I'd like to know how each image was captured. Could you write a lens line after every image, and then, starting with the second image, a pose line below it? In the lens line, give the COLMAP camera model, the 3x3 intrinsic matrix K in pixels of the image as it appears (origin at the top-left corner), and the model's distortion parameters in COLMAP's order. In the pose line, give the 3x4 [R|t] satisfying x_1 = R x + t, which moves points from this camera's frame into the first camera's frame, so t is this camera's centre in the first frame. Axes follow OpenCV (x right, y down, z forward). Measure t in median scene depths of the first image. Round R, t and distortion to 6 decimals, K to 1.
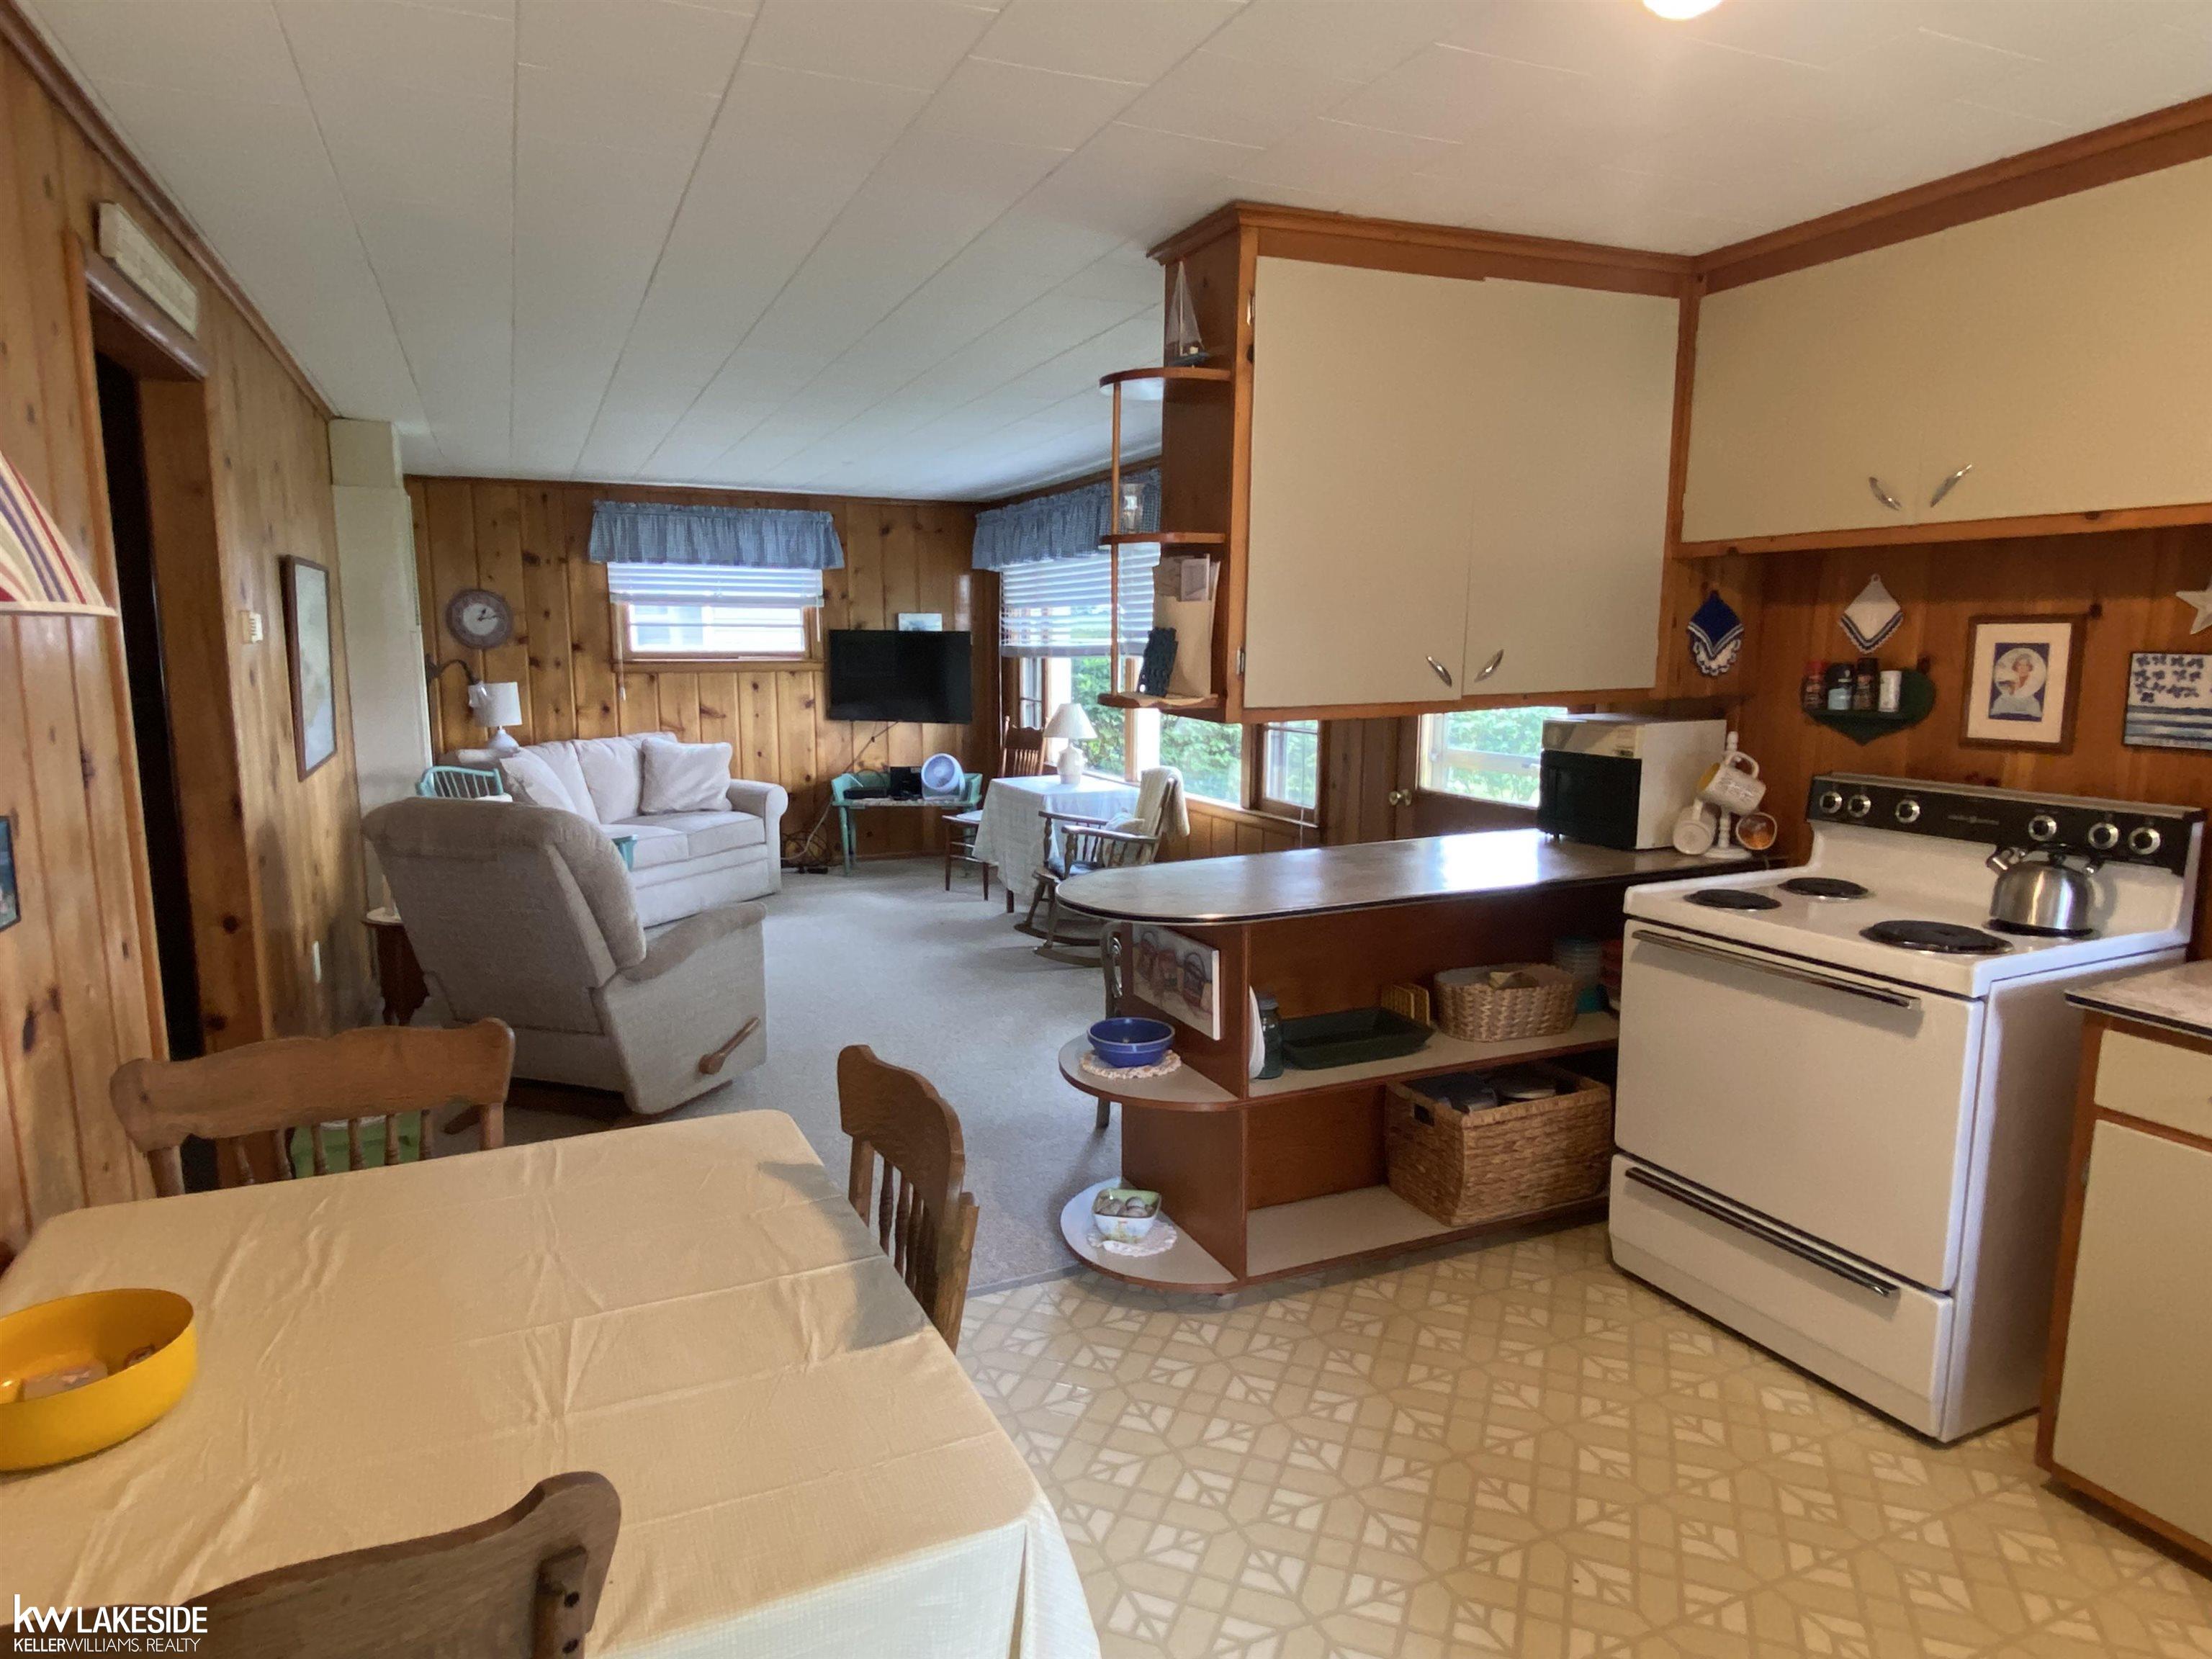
lens RADIAL K [[1346.3, 0, 1105.4], [0, 1346.3, 838.6], [0, 0, 1]] dist [0.030925, 0.001040]
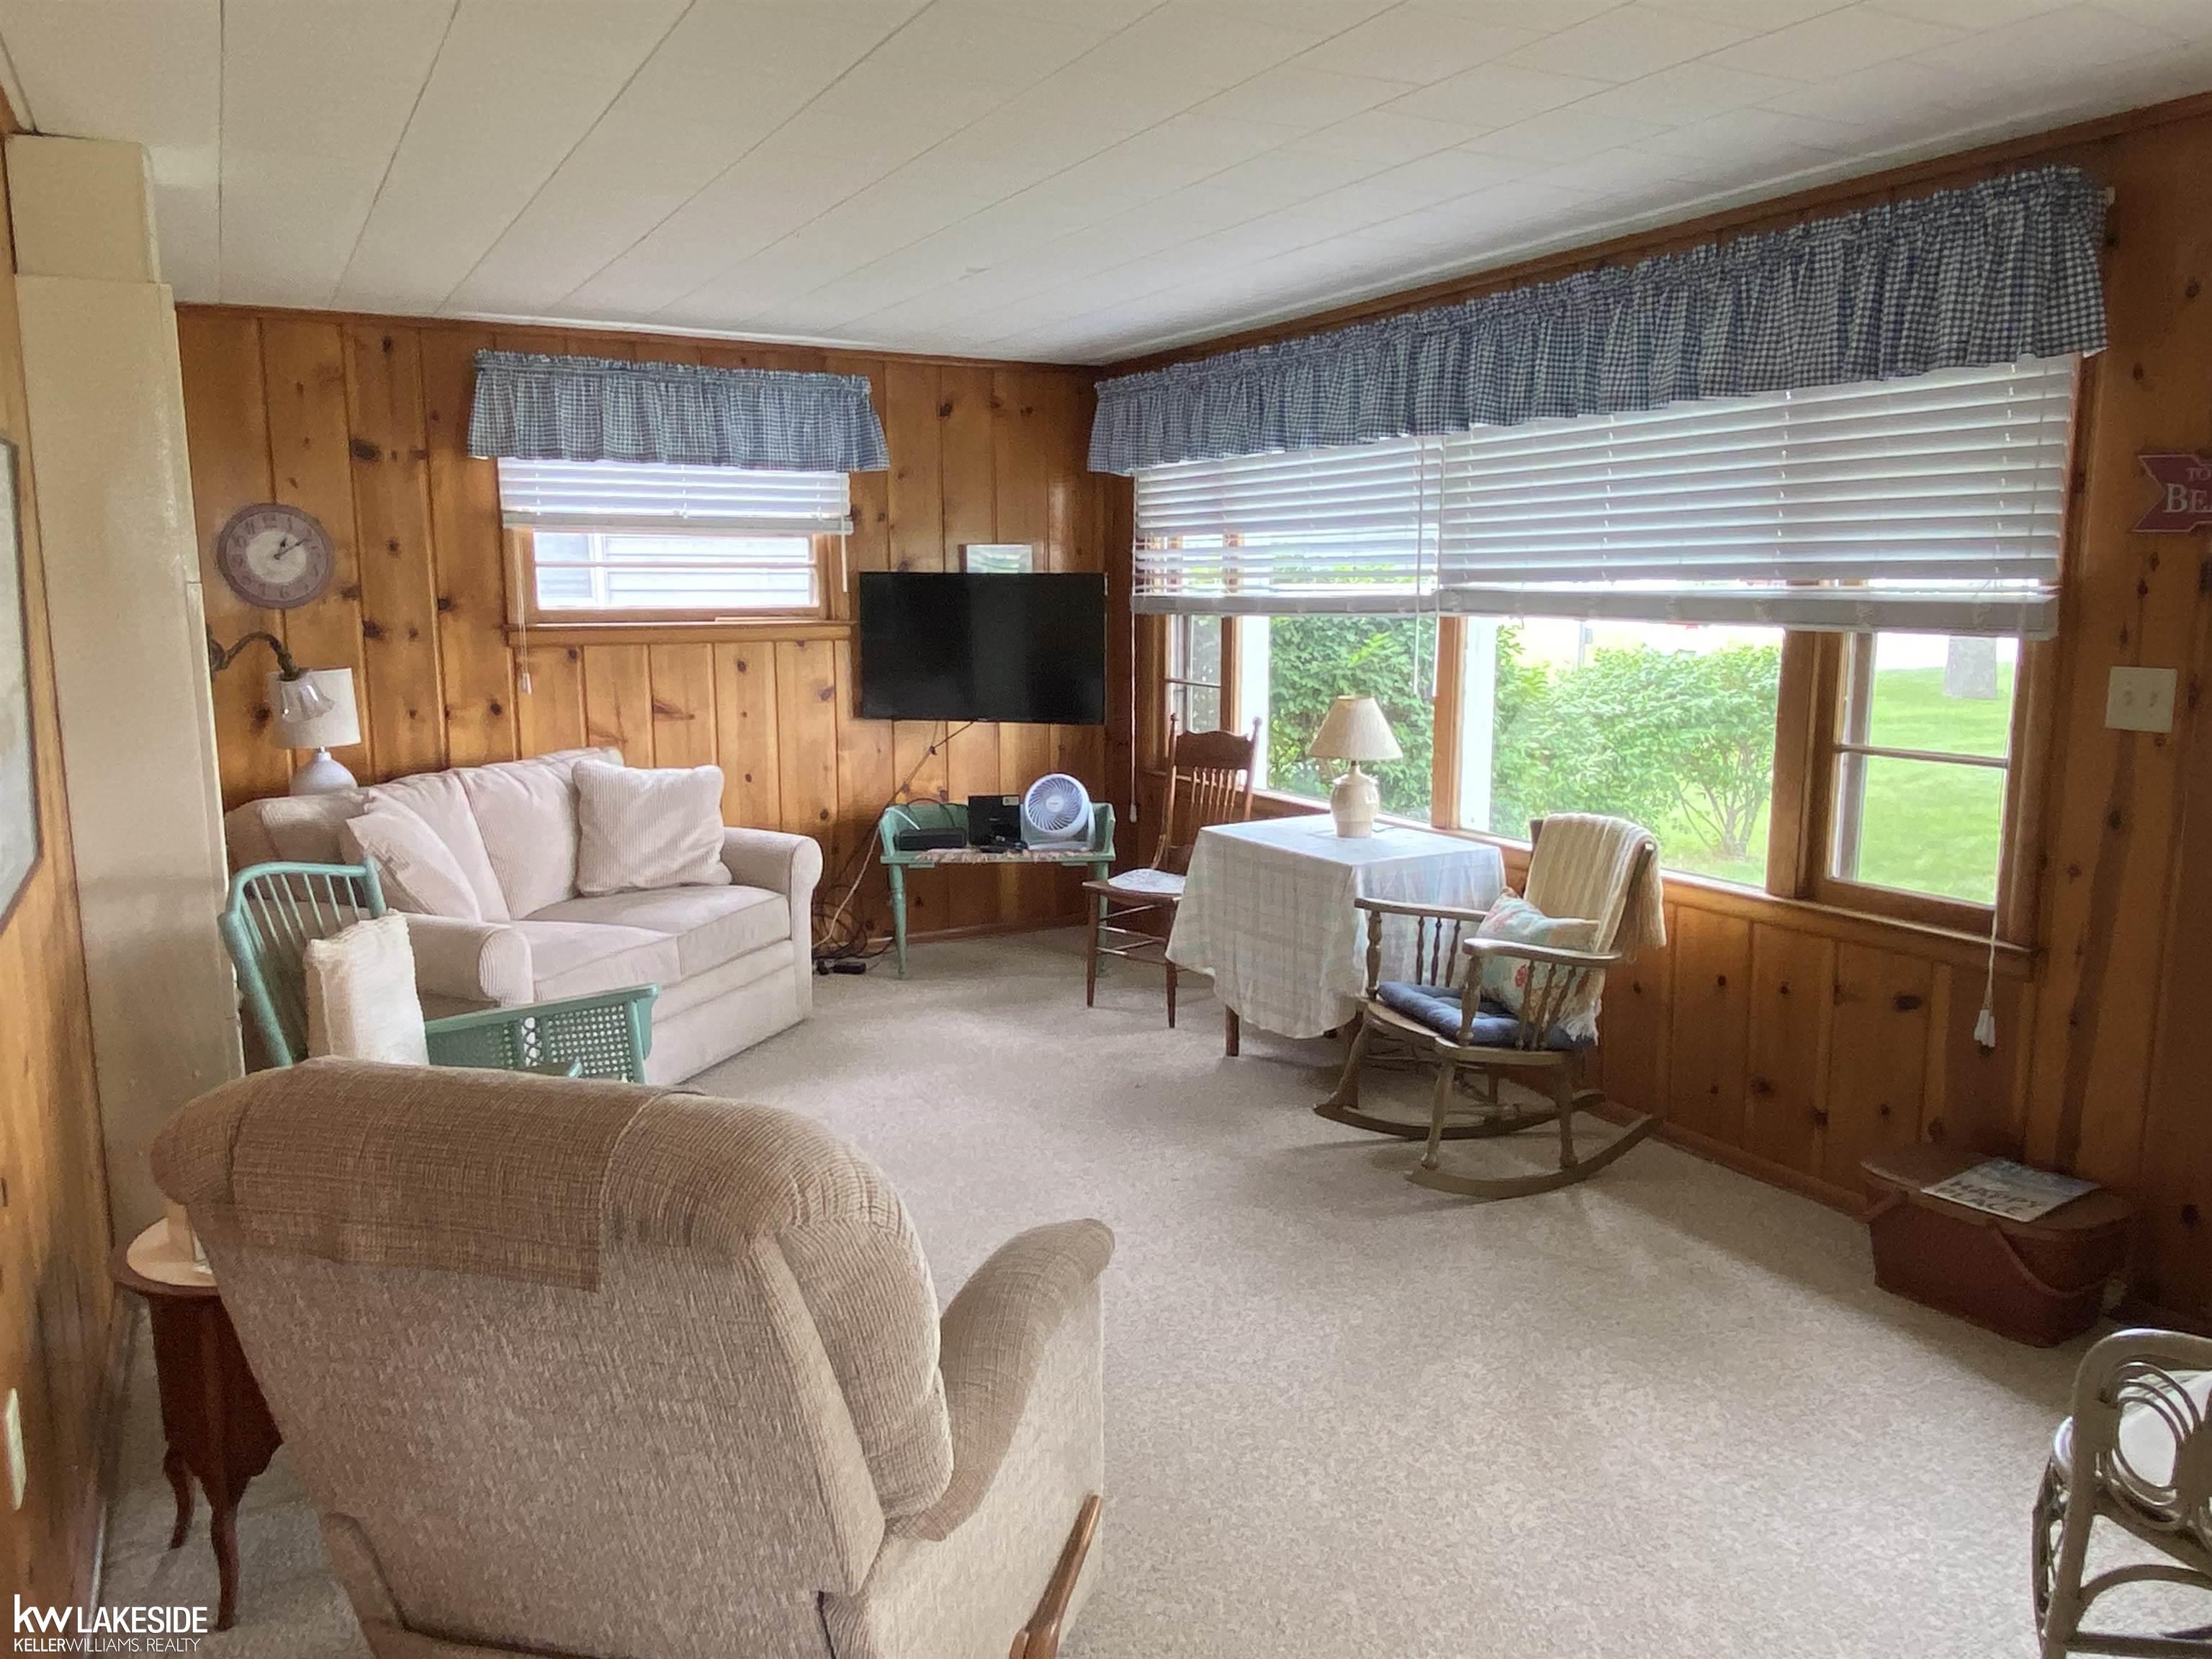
lens RADIAL K [[1616.9, 0, 1099.6], [0, 1616.9, 822.4], [0, 0, 1]] dist [0.034280, -0.013092]
pose [[0.996838, -0.017685, 0.077470, -0.164992], [0.017612, 0.999844, 0.001624, -0.043540], [-0.077486, -0.000255, 0.996993, 0.278268]]
